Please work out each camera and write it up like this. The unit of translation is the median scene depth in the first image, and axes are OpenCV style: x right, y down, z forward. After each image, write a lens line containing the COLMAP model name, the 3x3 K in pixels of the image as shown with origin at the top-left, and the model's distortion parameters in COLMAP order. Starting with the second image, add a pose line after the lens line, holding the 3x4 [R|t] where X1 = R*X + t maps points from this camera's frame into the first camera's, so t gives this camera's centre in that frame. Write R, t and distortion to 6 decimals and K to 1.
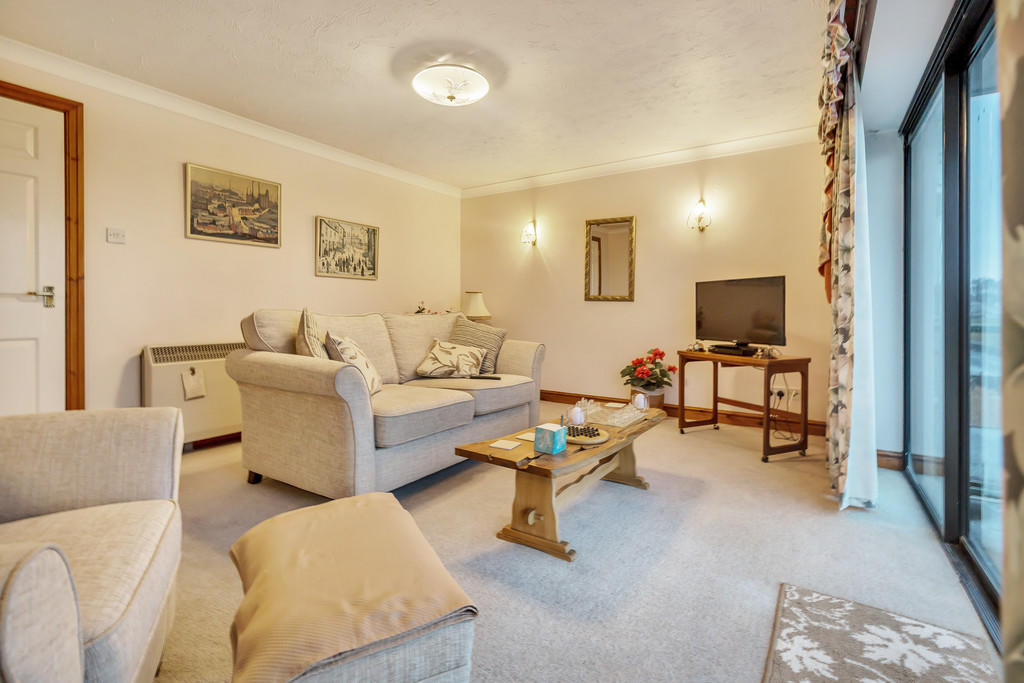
lens RADIAL K [[455.5, 0, 516.9], [0, 455.5, 313.9], [0, 0, 1]] dist [-0.002255, -0.000001]
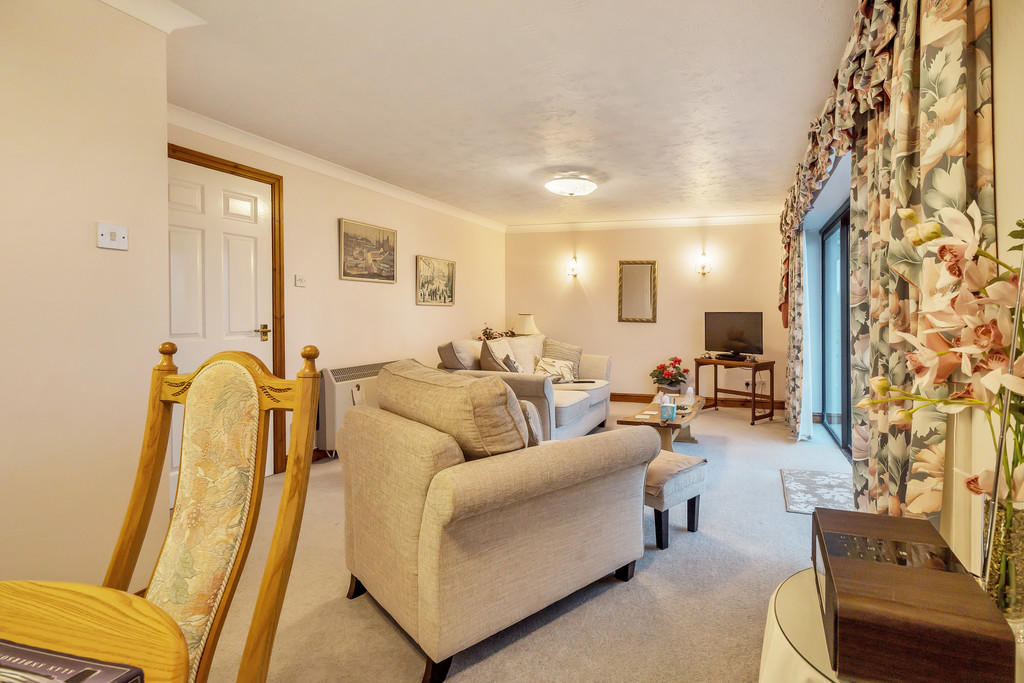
lens RADIAL K [[470.6, 0, 608.8], [0, 470.6, 317.5], [0, 0, 1]] dist [-0.000864, -0.000082]
pose [[0.955049, -0.004578, 0.296414, -0.398175], [0.004556, 0.999989, 0.000765, -0.059787], [-0.296414, 0.000620, 0.955059, -0.413290]]
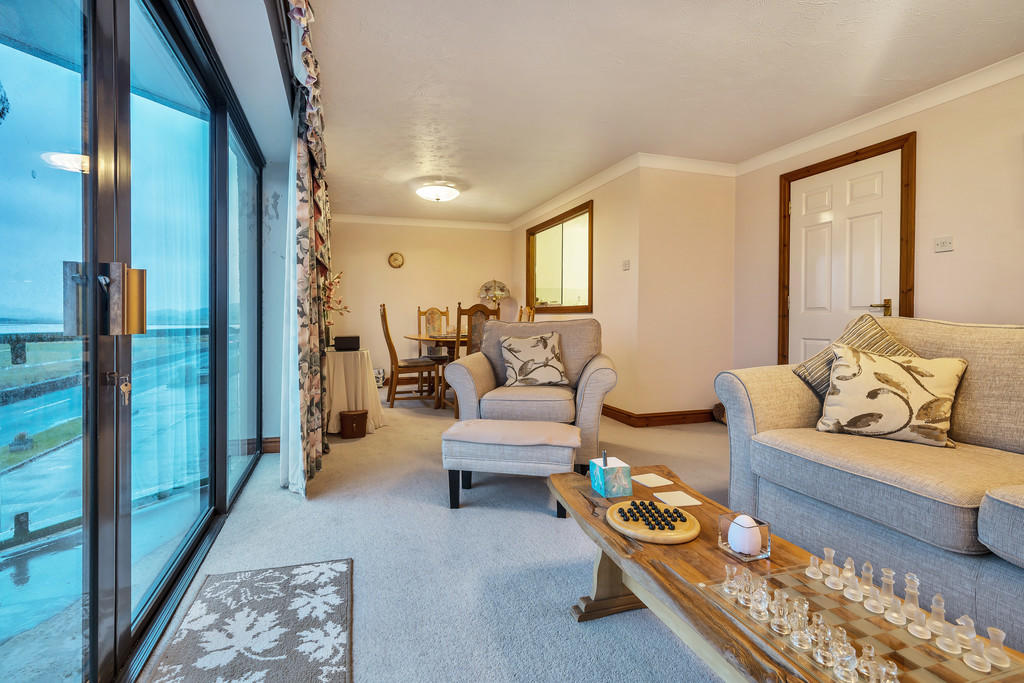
lens RADIAL K [[462.6, 0, 497.6], [0, 462.6, 320.0], [0, 0, 1]] dist [0.000204, 0.000094]
pose [[-0.613700, 0.001049, -0.789538, 0.460644], [-0.008769, 0.999928, 0.008144, -0.004236], [0.789490, 0.011922, -0.613647, 0.737934]]
